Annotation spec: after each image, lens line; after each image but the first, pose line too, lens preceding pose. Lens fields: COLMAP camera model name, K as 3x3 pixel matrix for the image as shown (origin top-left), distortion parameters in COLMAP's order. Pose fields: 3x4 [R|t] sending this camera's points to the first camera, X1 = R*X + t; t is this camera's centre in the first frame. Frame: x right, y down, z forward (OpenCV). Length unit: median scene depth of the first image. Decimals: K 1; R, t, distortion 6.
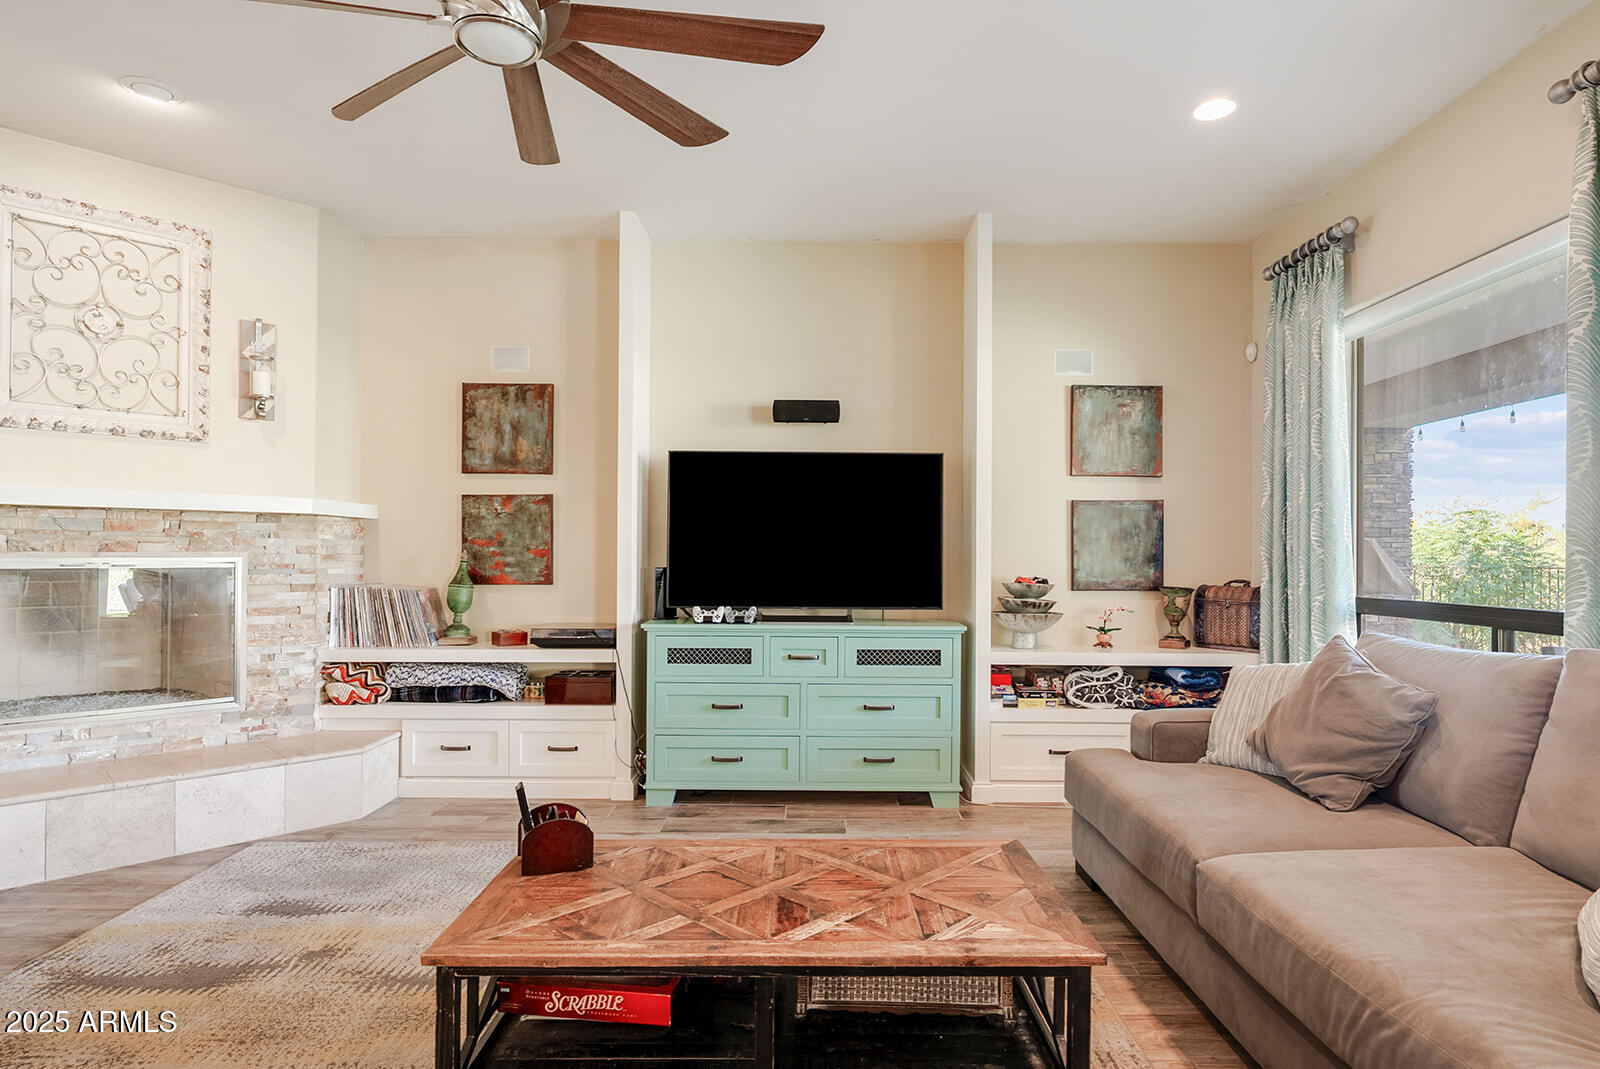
lens RADIAL K [[854.3, 0, 803.1], [0, 854.3, 547.8], [0, 0, 1]] dist [-0.003047, 0.000771]
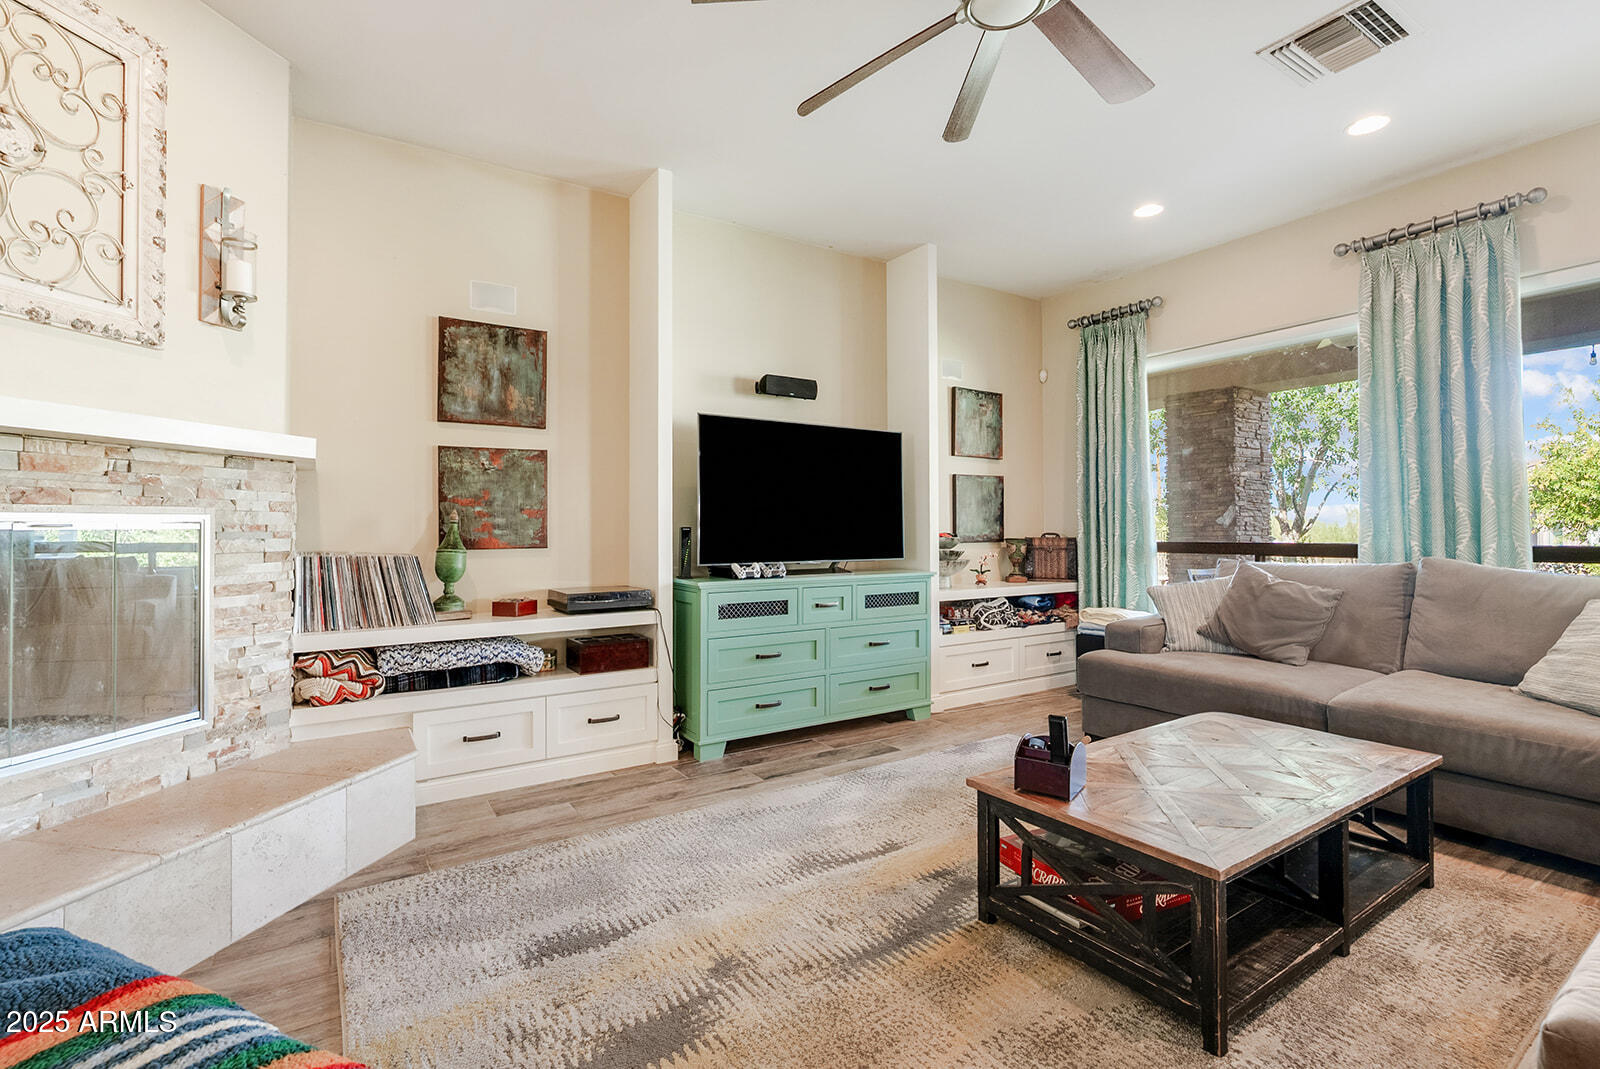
lens RADIAL K [[727.3, 0, 789.8], [0, 727.3, 519.4], [0, 0, 1]] dist [-0.007931, 0.002507]
pose [[0.841376, -0.001900, 0.540446, -0.546453], [0.004893, 0.999980, -0.004102, 0.018570], [-0.540428, 0.006096, 0.841368, 0.212433]]
